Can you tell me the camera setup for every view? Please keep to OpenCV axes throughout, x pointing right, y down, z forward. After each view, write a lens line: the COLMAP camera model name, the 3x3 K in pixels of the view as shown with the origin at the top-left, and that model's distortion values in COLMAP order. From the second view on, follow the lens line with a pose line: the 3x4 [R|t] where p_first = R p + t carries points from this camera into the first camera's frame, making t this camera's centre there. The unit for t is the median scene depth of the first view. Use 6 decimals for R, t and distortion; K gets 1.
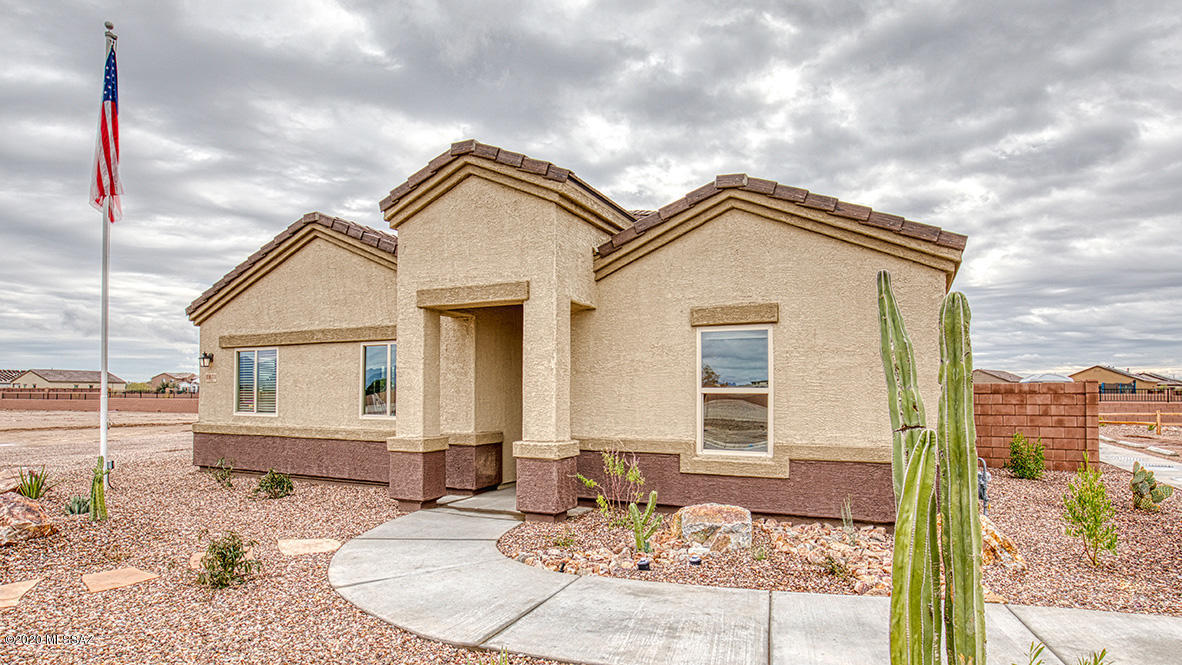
lens RADIAL K [[641.8, 0, 598.1], [0, 641.8, 376.7], [0, 0, 1]] dist [-0.032077, 0.000524]
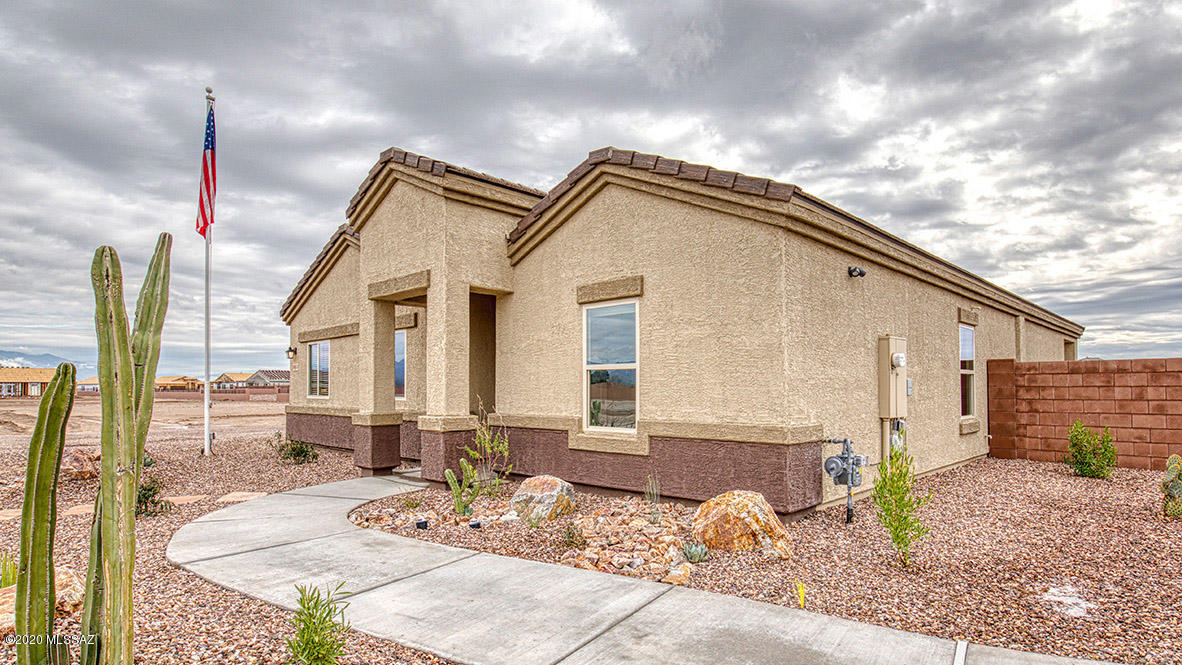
lens RADIAL K [[637.9, 0, 596.5], [0, 637.9, 373.9], [0, 0, 1]] dist [-0.027962, 0.000211]
pose [[0.946526, -0.011639, -0.322419, 0.505297], [0.012237, 0.999925, -0.000173, 0.032624], [0.322397, -0.003782, 0.946597, 0.058234]]
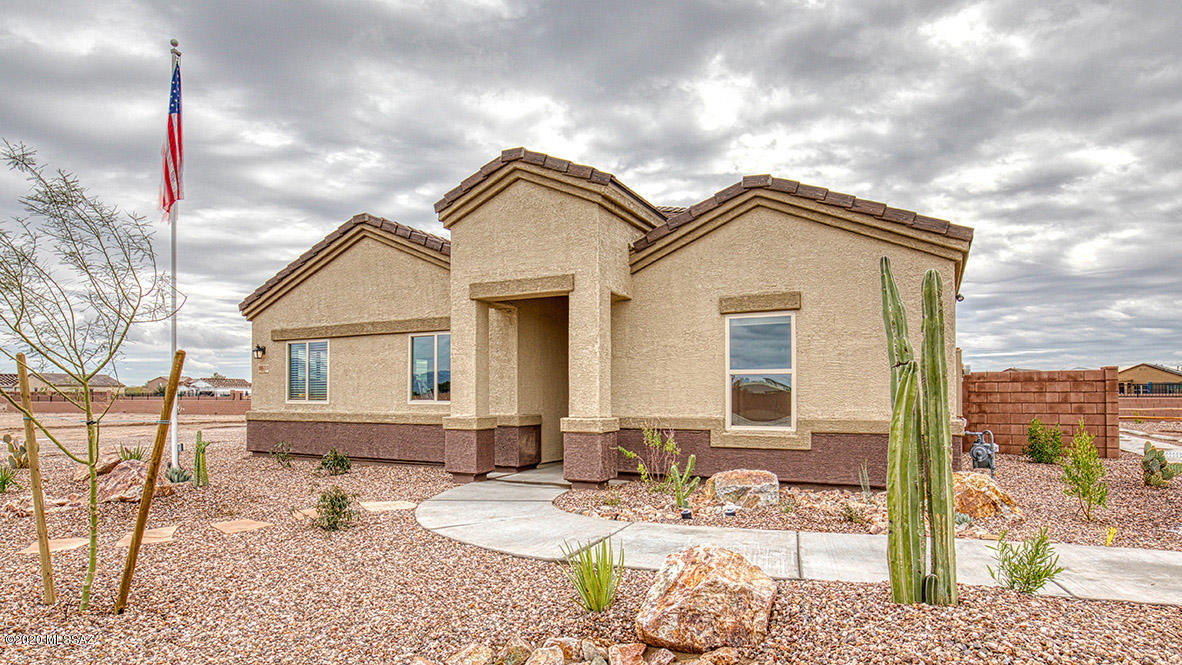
lens RADIAL K [[673.3, 0, 571.3], [0, 673.3, 382.1], [0, 0, 1]] dist [-0.026136, 0.000488]
pose [[0.998924, -0.003702, -0.046223, -0.058125], [0.003882, 0.999985, 0.003800, 0.033798], [0.046208, -0.003976, 0.998924, -0.167584]]
